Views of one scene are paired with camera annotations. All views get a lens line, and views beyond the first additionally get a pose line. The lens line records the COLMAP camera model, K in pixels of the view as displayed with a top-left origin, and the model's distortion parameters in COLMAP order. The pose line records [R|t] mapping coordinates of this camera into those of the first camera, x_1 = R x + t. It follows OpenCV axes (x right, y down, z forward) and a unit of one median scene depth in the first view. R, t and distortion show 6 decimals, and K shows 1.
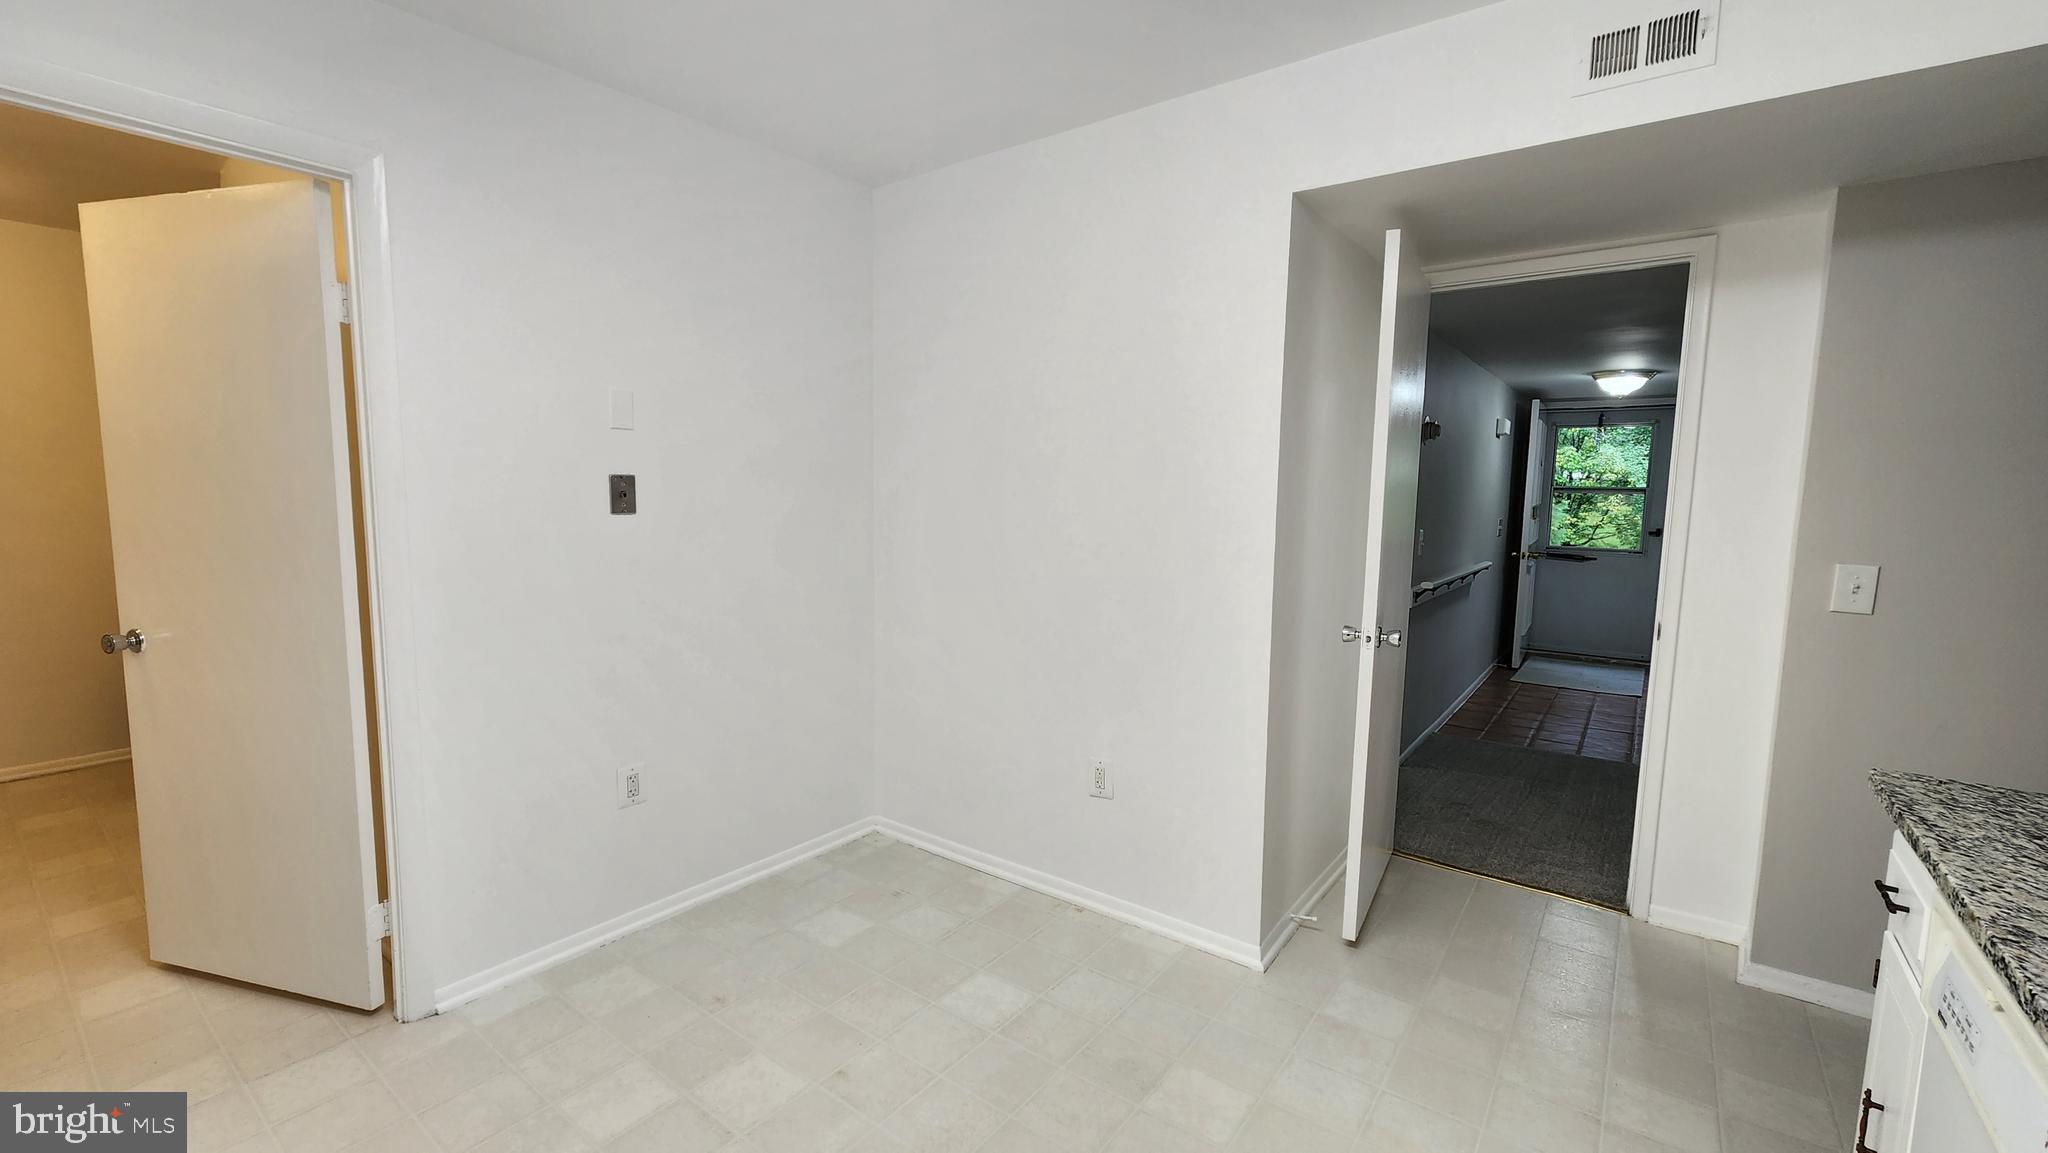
lens RADIAL K [[840.3, 0, 1017.6], [0, 840.3, 581.4], [0, 0, 1]] dist [0.000653, 0.000085]
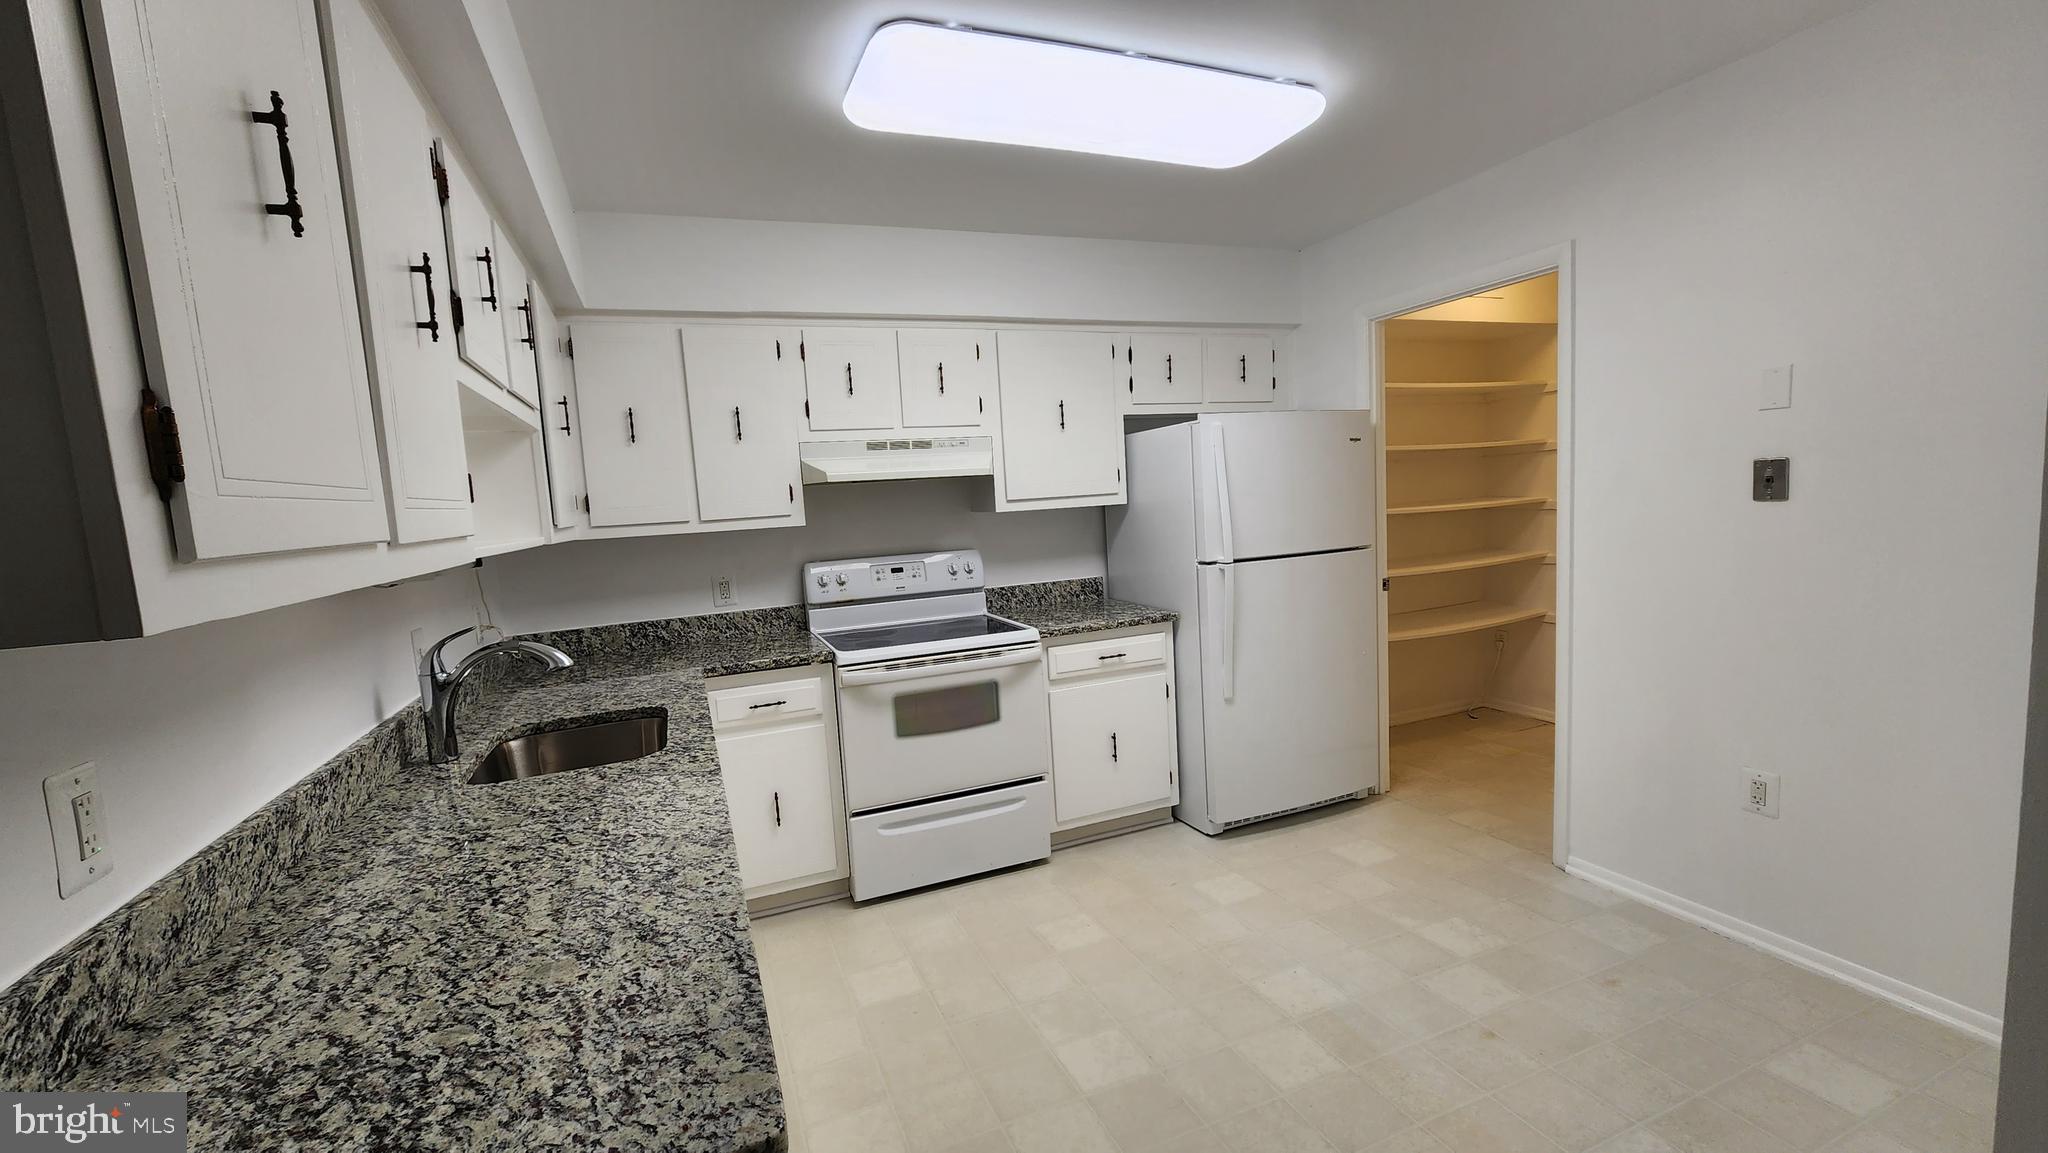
lens RADIAL K [[840.3, 0, 1018.0], [0, 840.3, 578.9], [0, 0, 1]] dist [0.000653, 0.000085]
pose [[-0.504092, 0.100704, -0.857759, 0.765530], [-0.046969, 0.988512, 0.143658, -0.090564], [0.862372, 0.112705, -0.493571, 0.758959]]
